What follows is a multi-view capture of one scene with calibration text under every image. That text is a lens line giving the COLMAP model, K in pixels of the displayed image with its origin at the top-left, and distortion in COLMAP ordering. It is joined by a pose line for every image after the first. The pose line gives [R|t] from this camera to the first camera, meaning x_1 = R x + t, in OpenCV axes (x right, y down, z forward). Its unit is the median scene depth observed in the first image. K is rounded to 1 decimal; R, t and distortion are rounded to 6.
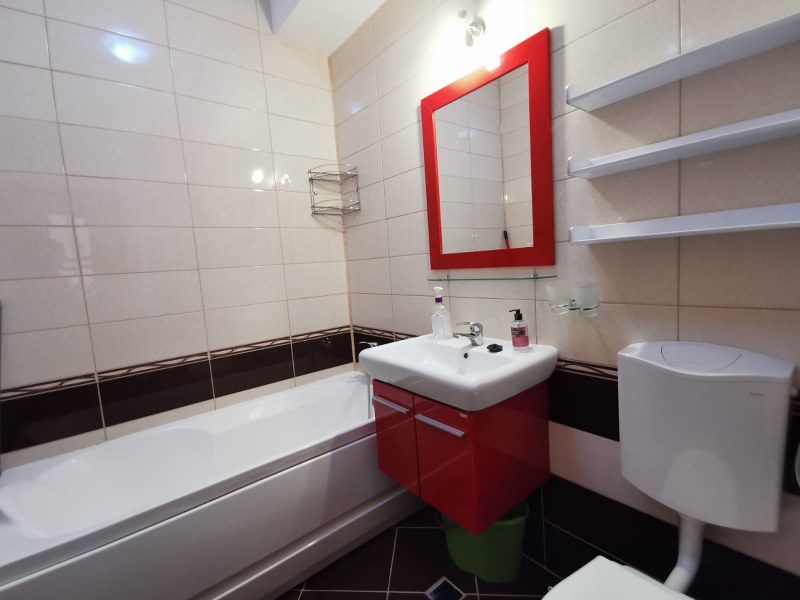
lens RADIAL K [[368.2, 0, 401.3], [0, 368.2, 299.3], [0, 0, 1]] dist [0.024133, -0.012714]
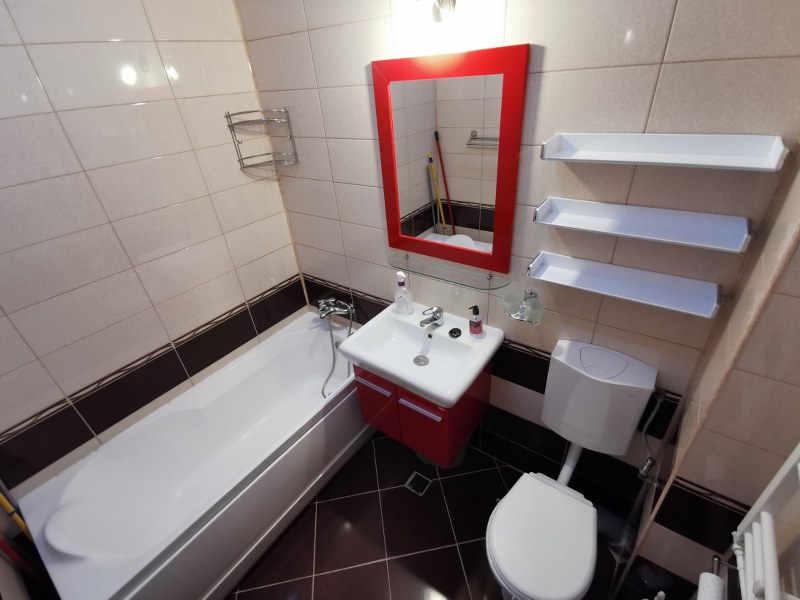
lens RADIAL K [[368.2, 0, 403.0], [0, 368.2, 301.1], [0, 0, 1]] dist [0.024133, -0.012714]
pose [[0.967413, -0.132065, 0.216036, -0.128940], [0.029080, 0.905510, 0.423328, -0.386884], [-0.251530, -0.403250, 0.879842, 0.014527]]
